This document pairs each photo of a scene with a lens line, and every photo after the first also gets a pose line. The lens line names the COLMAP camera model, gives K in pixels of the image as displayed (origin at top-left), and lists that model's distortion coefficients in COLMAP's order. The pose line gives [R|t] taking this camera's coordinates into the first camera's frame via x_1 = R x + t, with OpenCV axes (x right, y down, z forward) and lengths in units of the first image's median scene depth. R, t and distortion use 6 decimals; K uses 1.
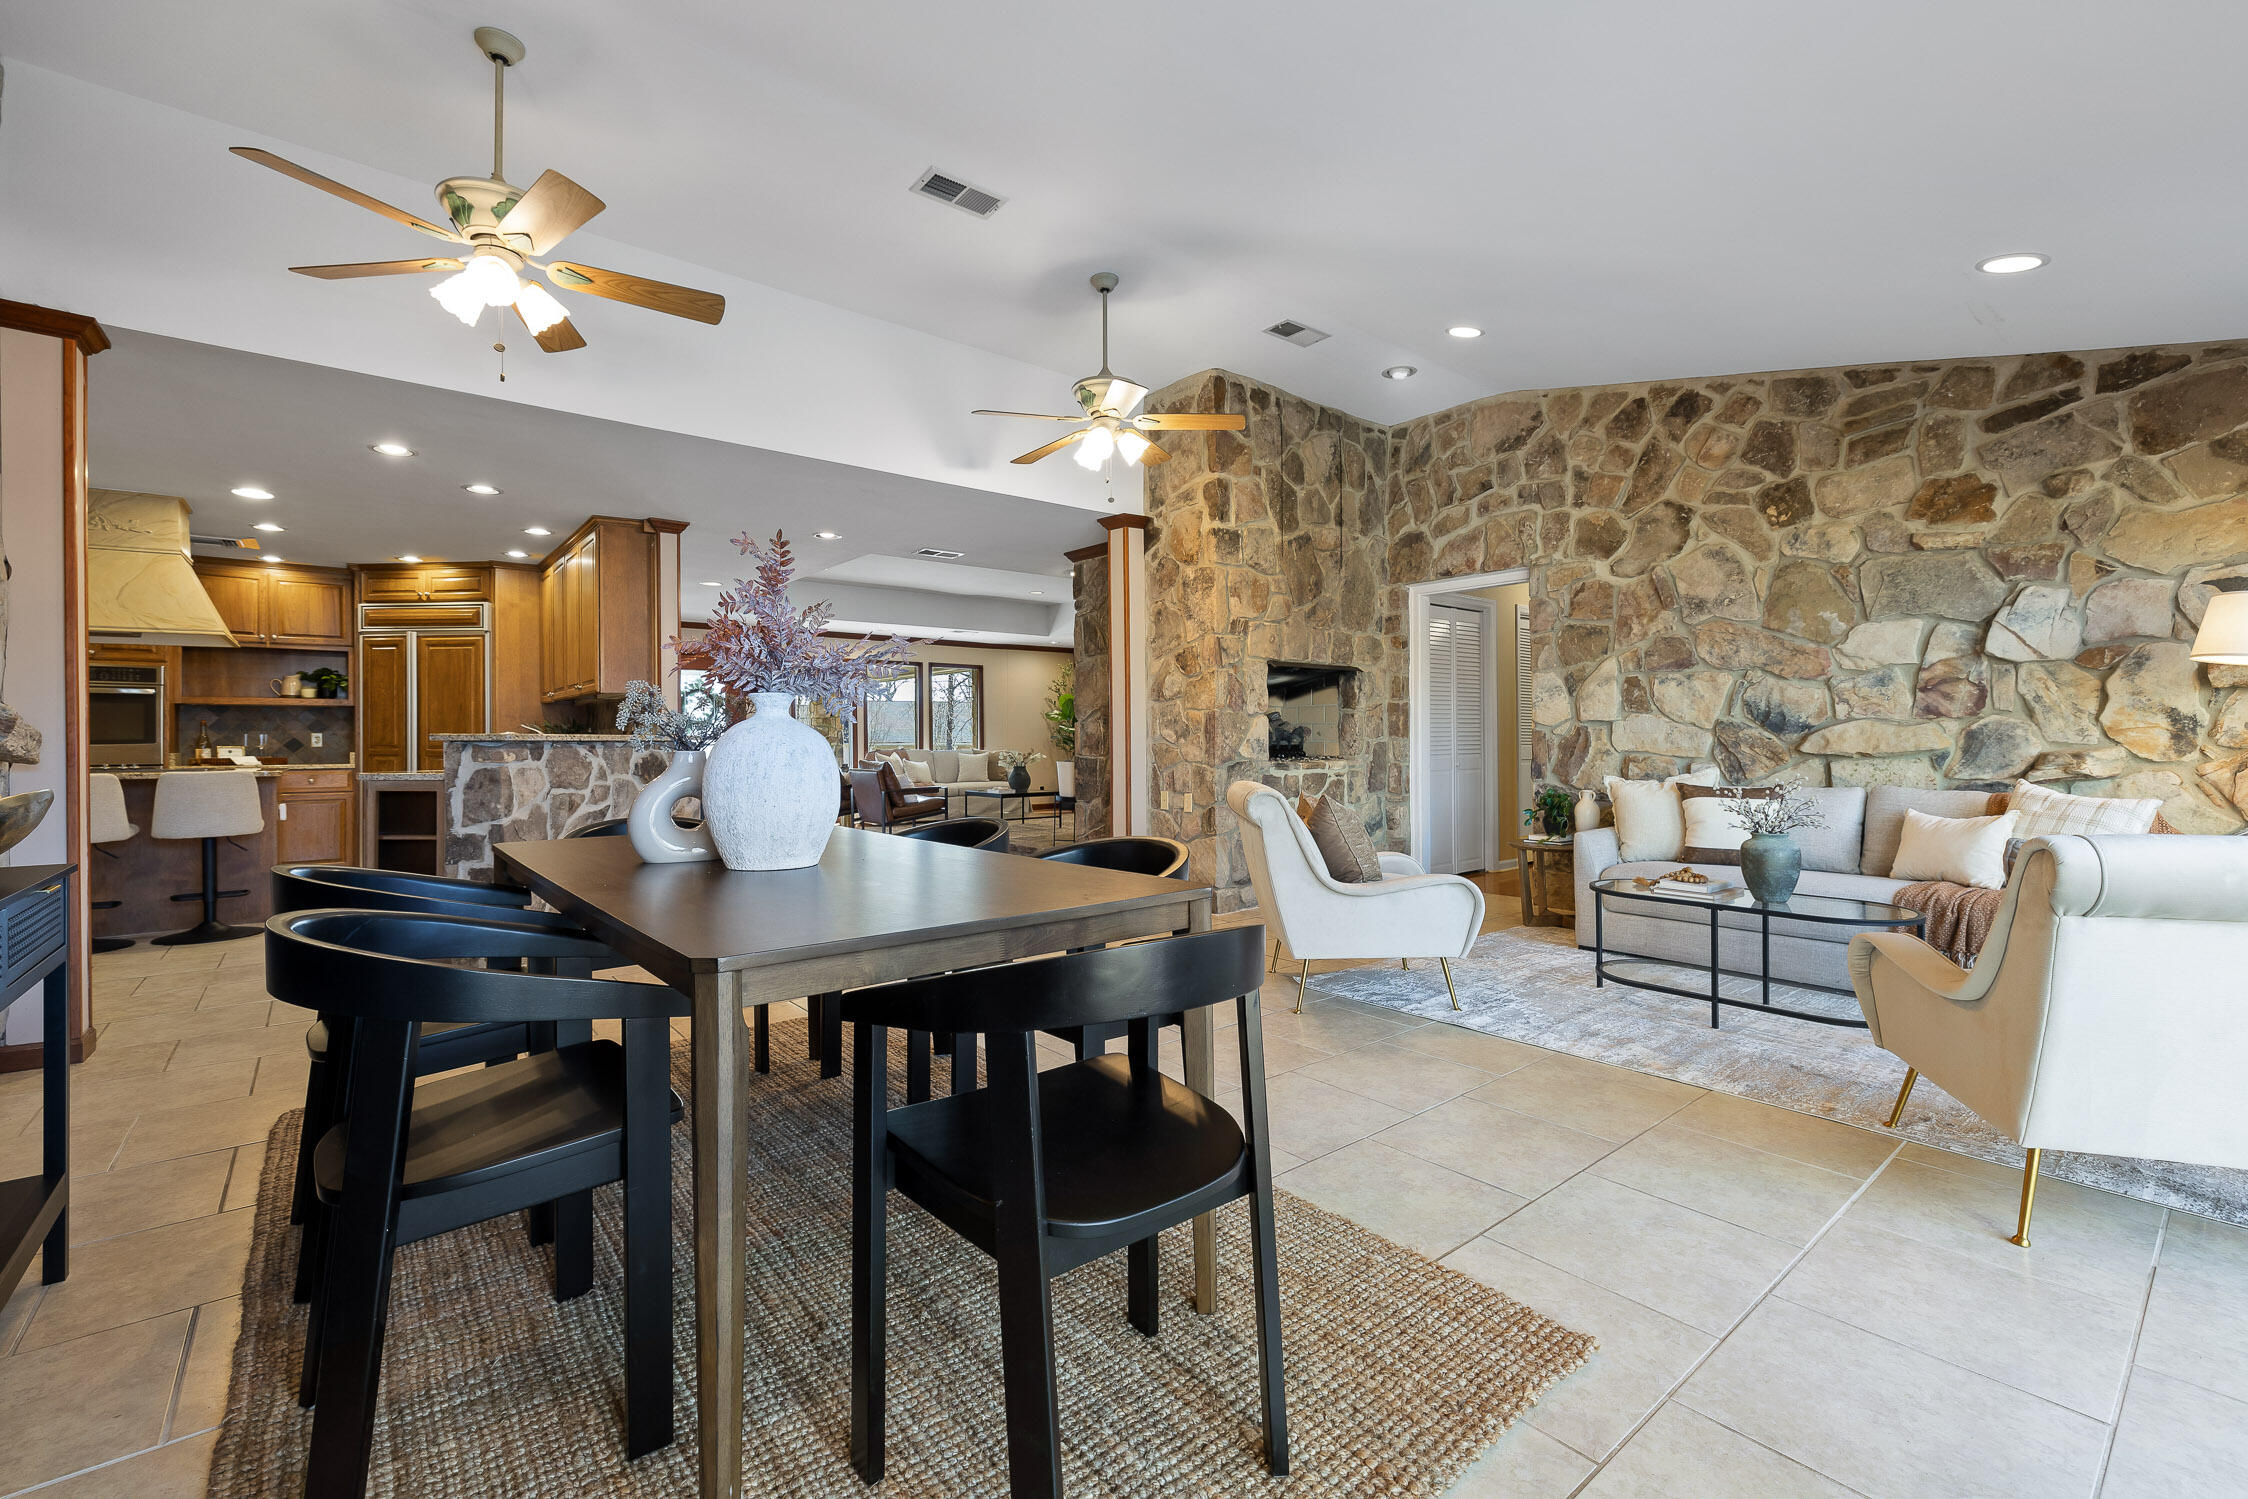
lens RADIAL K [[950.6, 0, 1129.0], [0, 950.6, 735.2], [0, 0, 1]] dist [-0.002341, 0.000197]
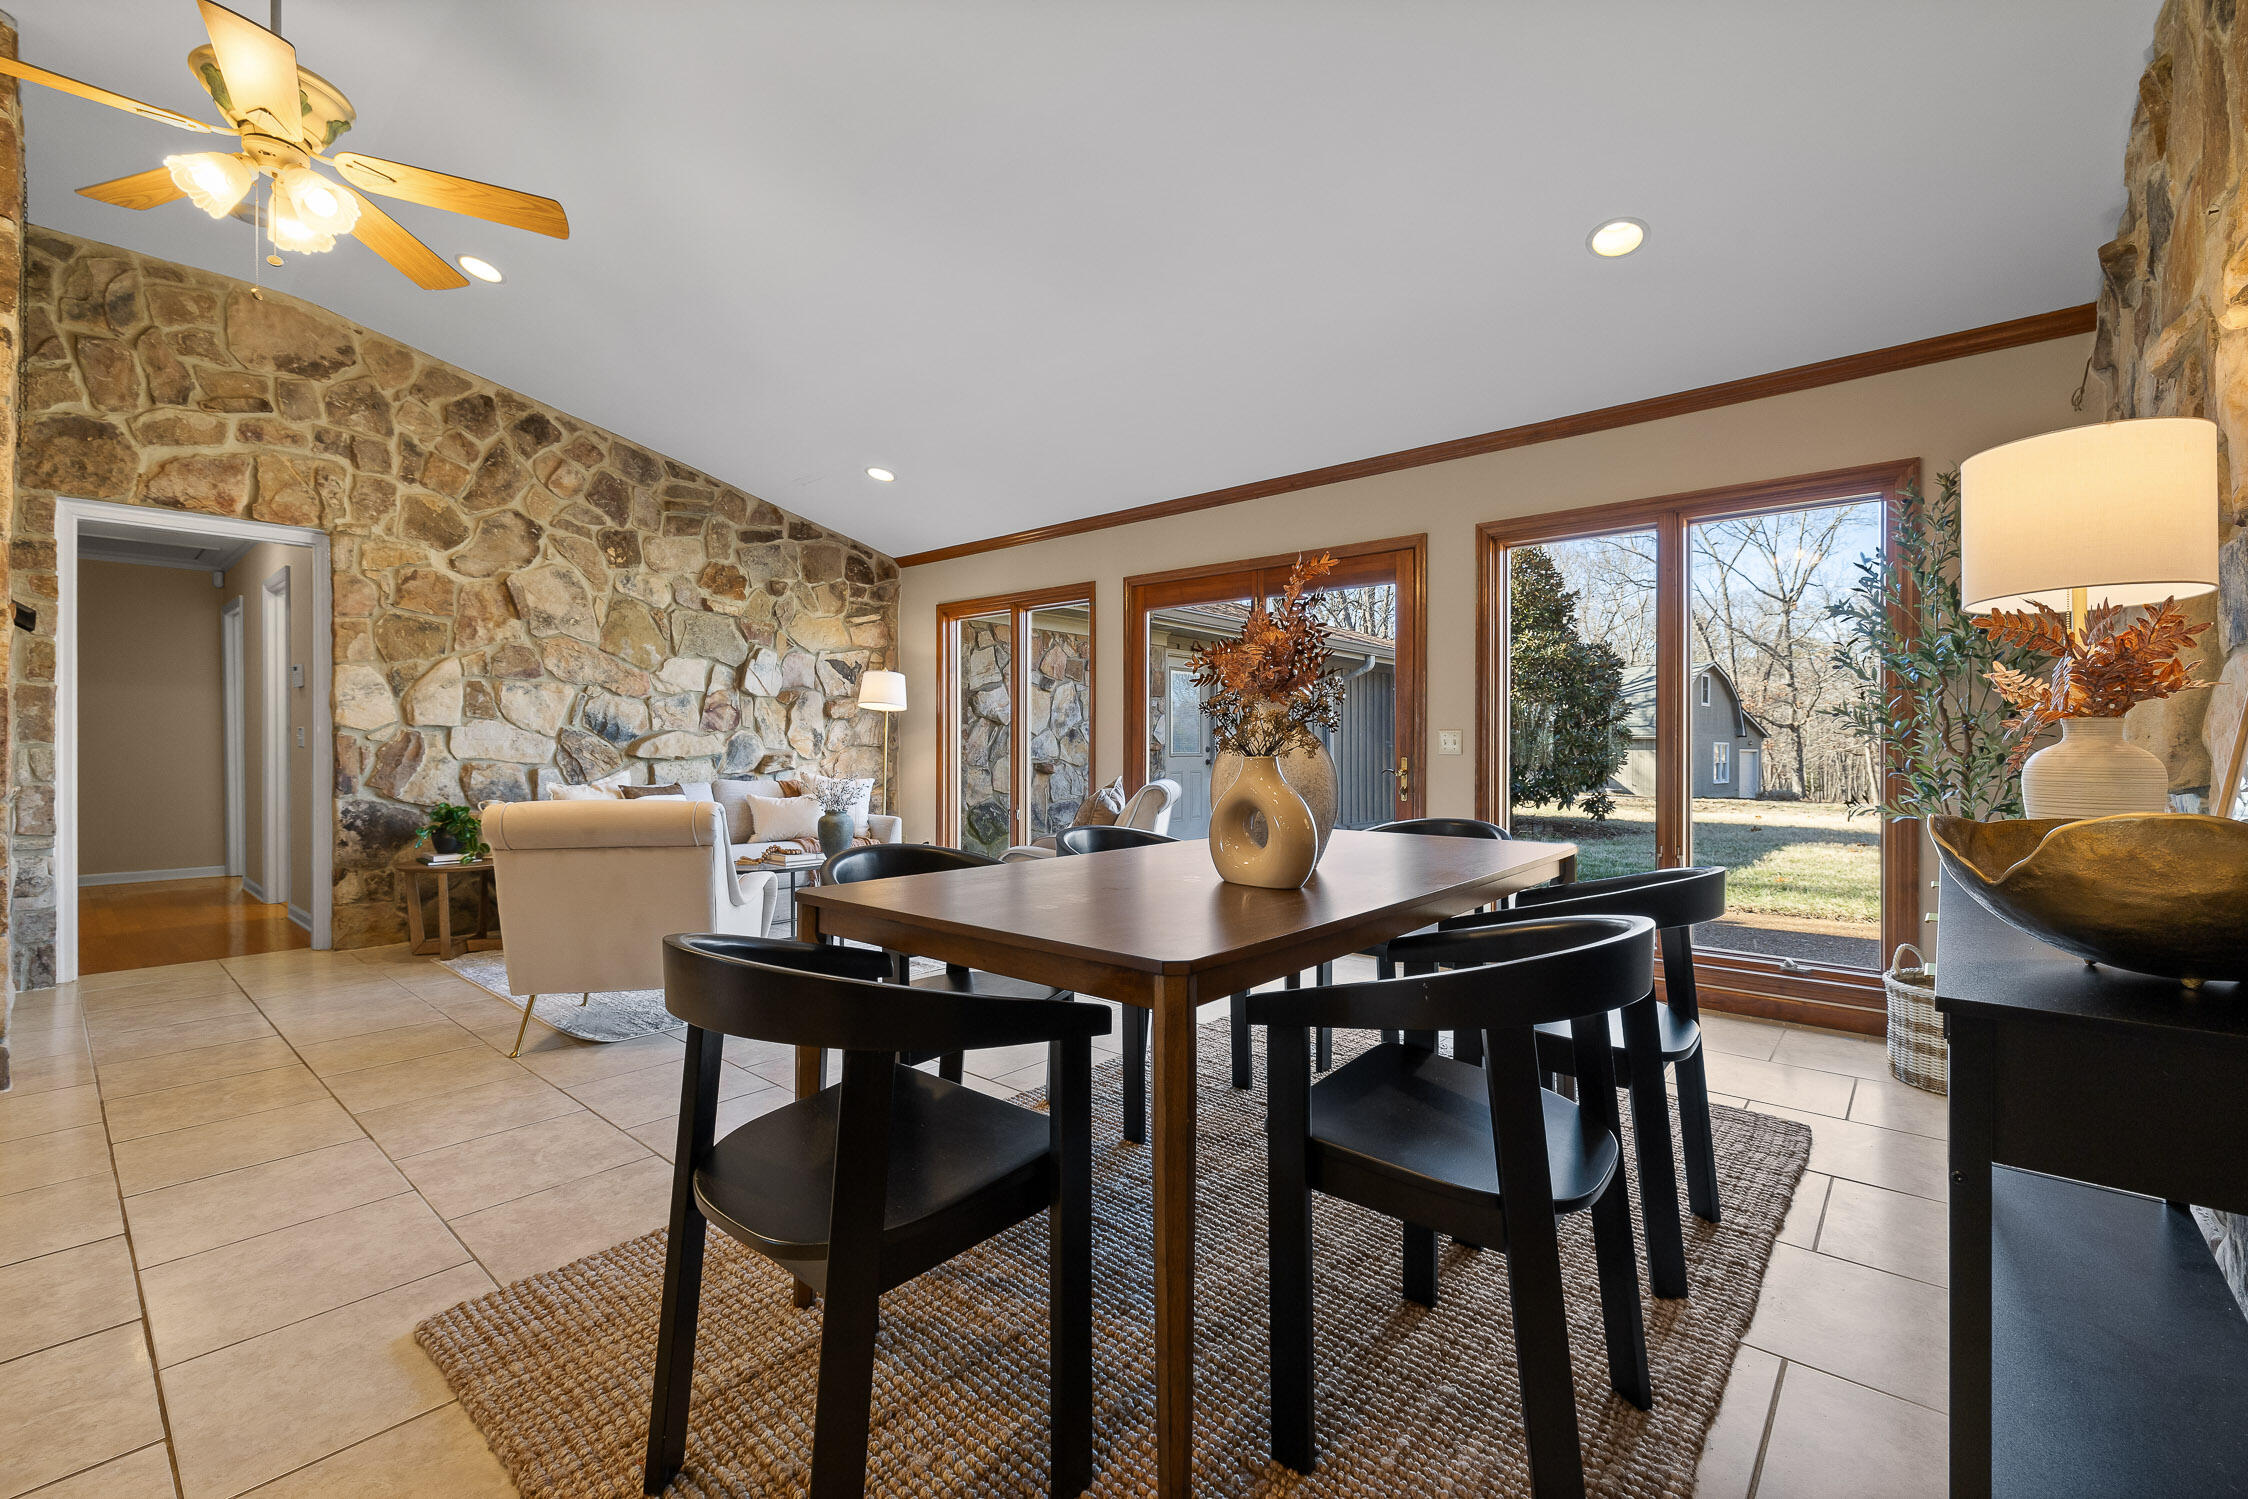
lens RADIAL K [[950.6, 0, 1122.2], [0, 950.6, 756.0], [0, 0, 1]] dist [-0.002341, 0.000197]
pose [[-0.171031, -0.005562, 0.985250, -0.571578], [0.000239, 0.999984, 0.005686, 0.009699], [-0.985266, 0.001208, -0.171027, 0.560721]]
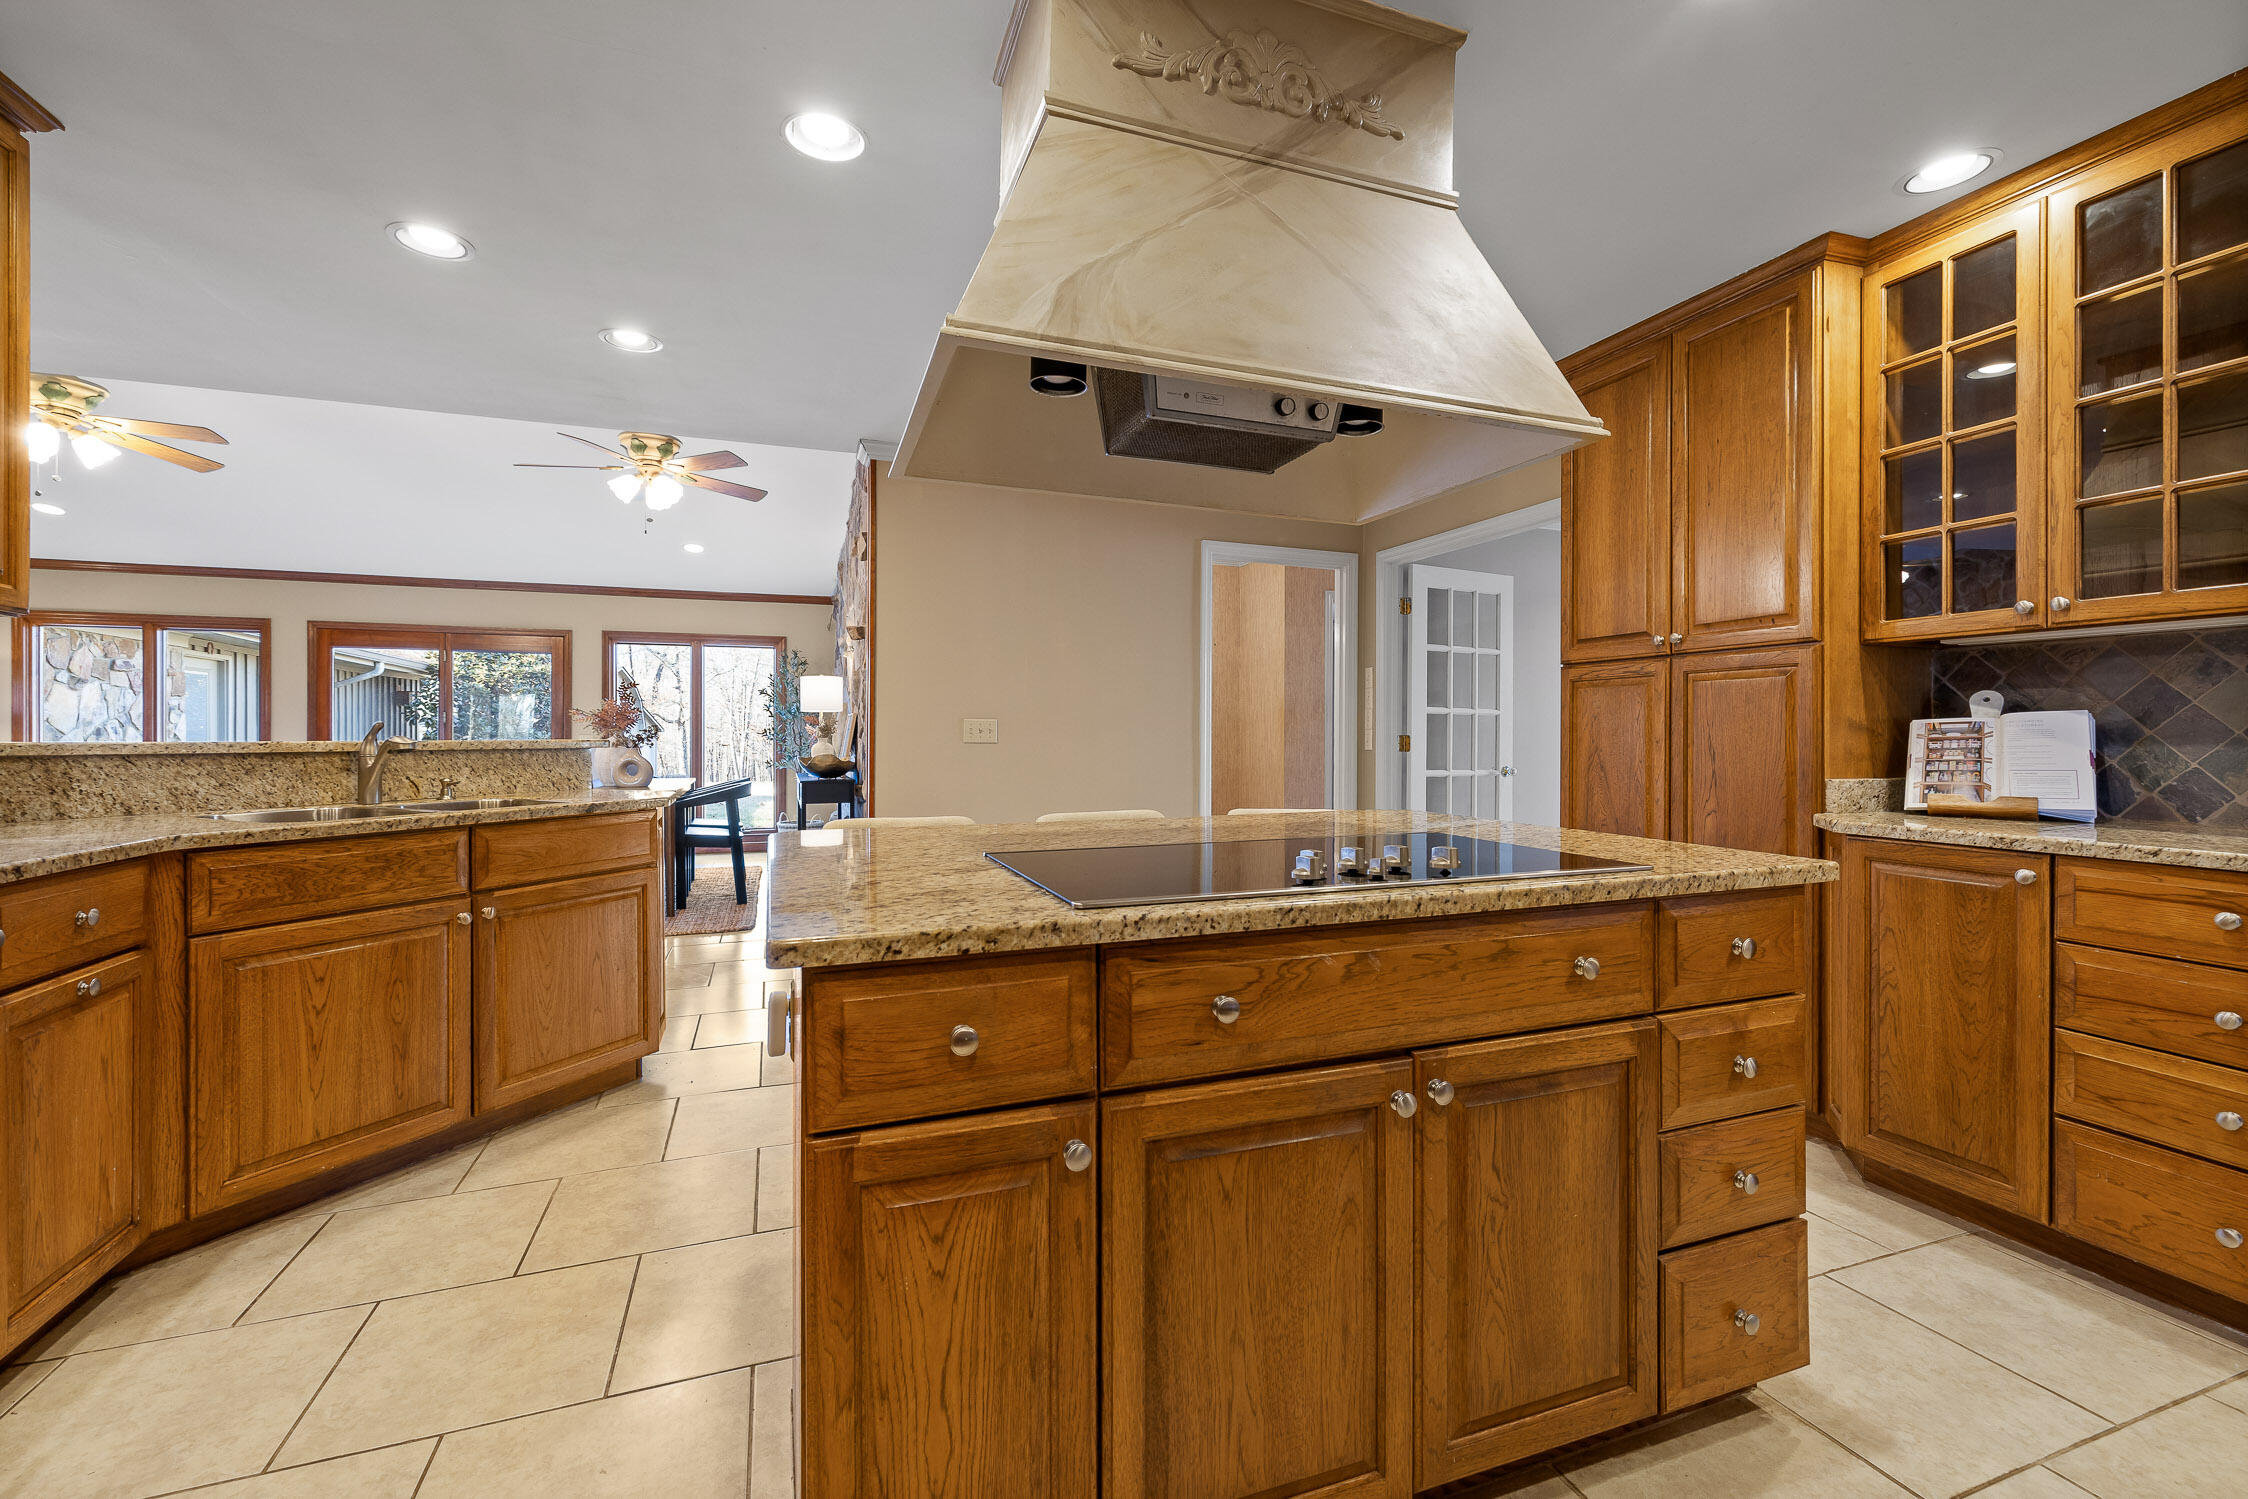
lens RADIAL K [[950.6, 0, 1123.9], [0, 950.6, 740.8], [0, 0, 1]] dist [-0.002341, 0.000197]
pose [[-0.942717, 0.005790, 0.333544, -4.666318], [0.006805, 0.999975, 0.001875, -0.031494], [-0.333525, 0.004038, -0.942733, 5.798572]]
